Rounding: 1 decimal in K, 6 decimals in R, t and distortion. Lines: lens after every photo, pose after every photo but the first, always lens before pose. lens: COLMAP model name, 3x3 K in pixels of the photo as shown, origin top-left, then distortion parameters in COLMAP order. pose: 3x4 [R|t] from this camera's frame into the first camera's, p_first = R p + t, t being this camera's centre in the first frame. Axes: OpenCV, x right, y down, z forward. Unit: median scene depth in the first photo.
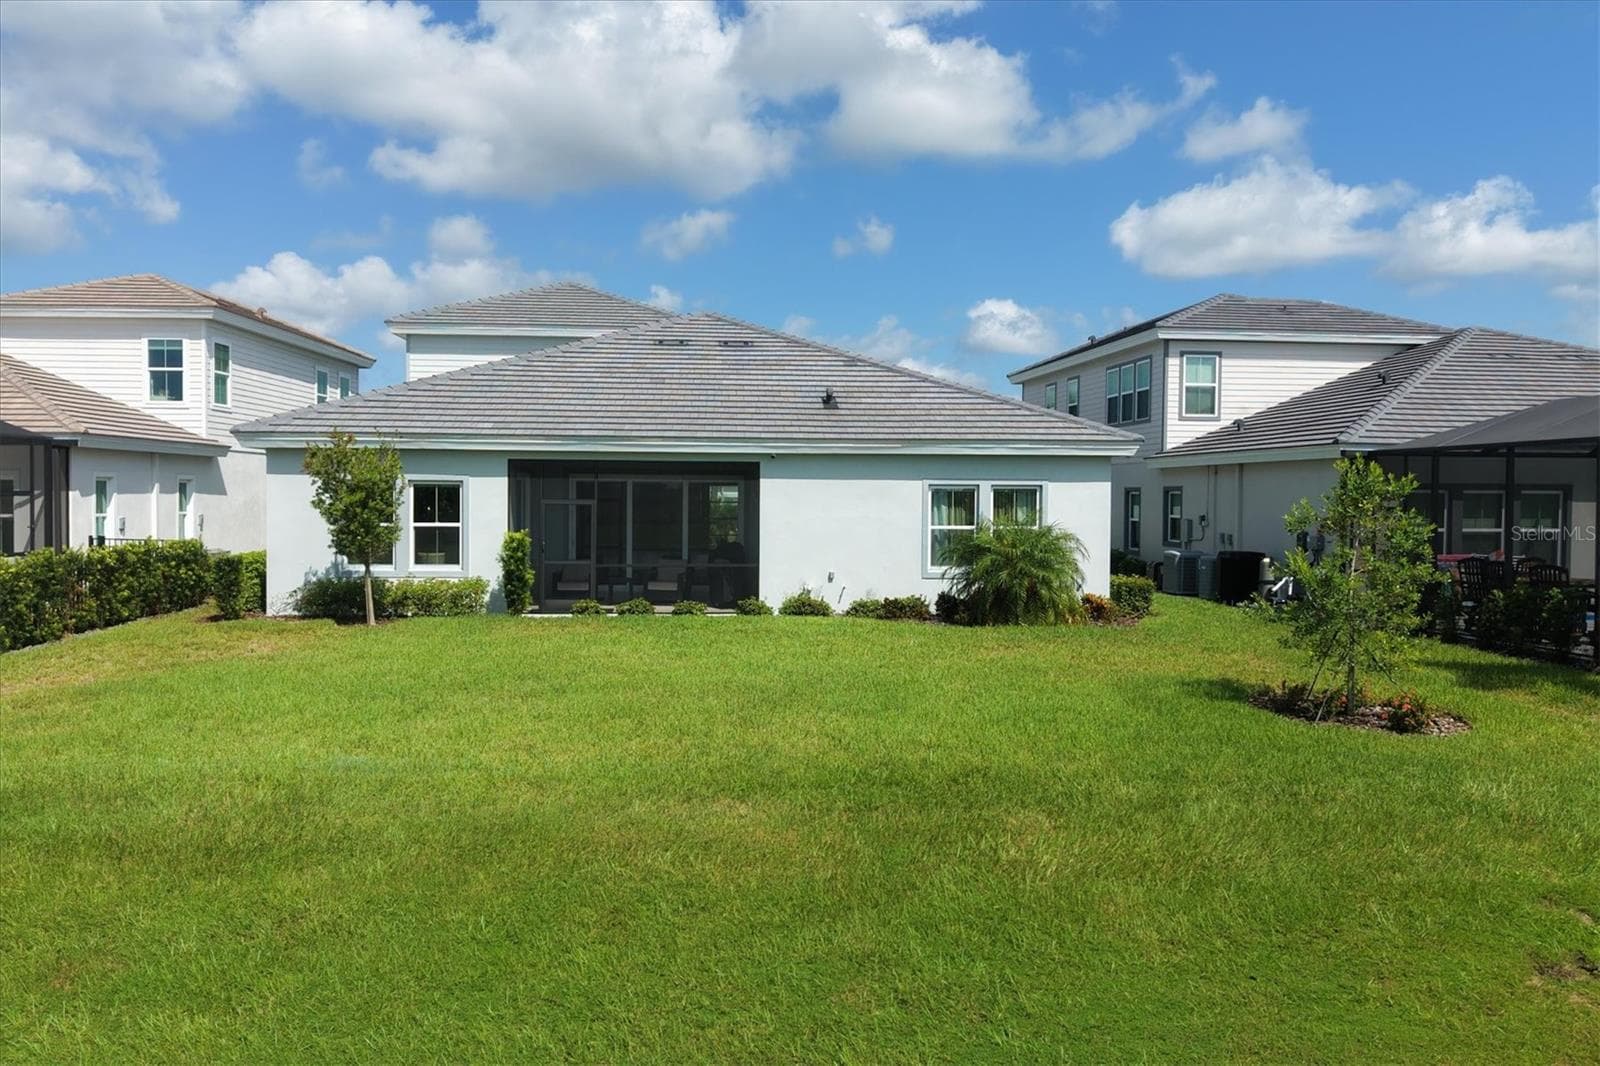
lens RADIAL K [[1232.8, 0, 805.9], [0, 1232.8, 565.5], [0, 0, 1]] dist [0.074926, -0.123265]
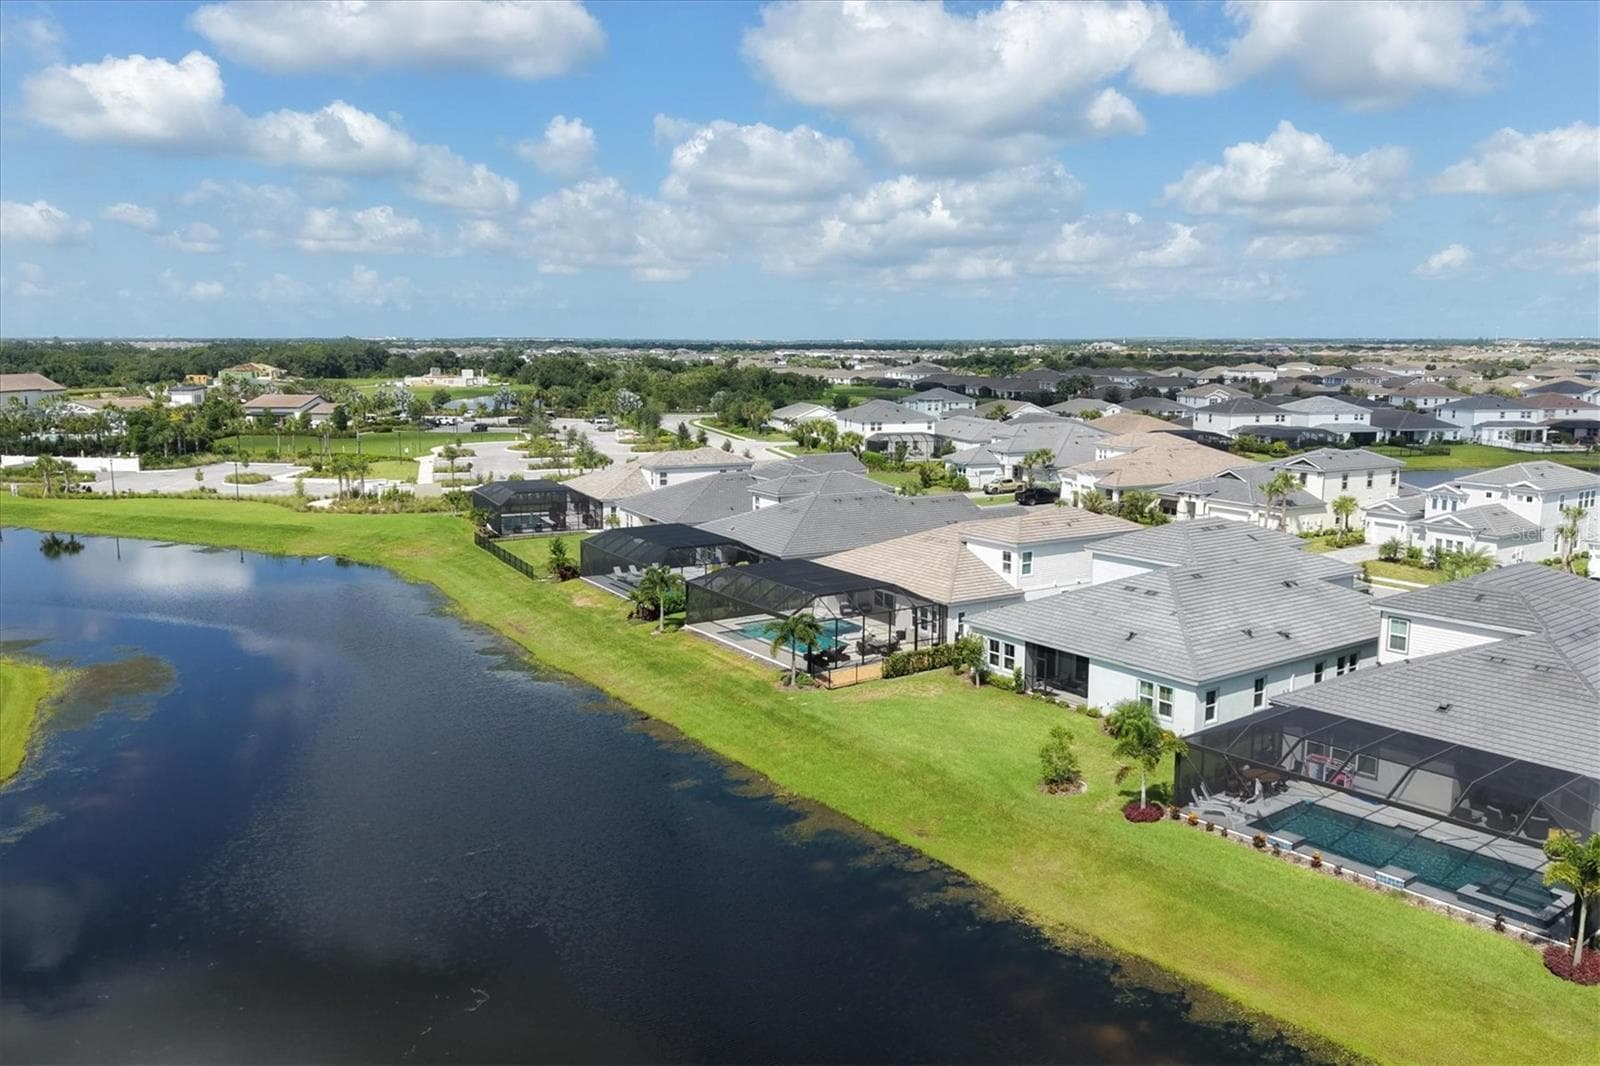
lens RADIAL K [[1232.8, 0, 805.9], [0, 1232.8, 565.5], [0, 0, 1]] dist [0.074926, -0.123265]
pose [[0.540519, 0.142196, -0.829229, 1.792698], [-0.043299, 0.989009, 0.141372, -0.617835], [0.840217, -0.040509, 0.540735, -0.996631]]
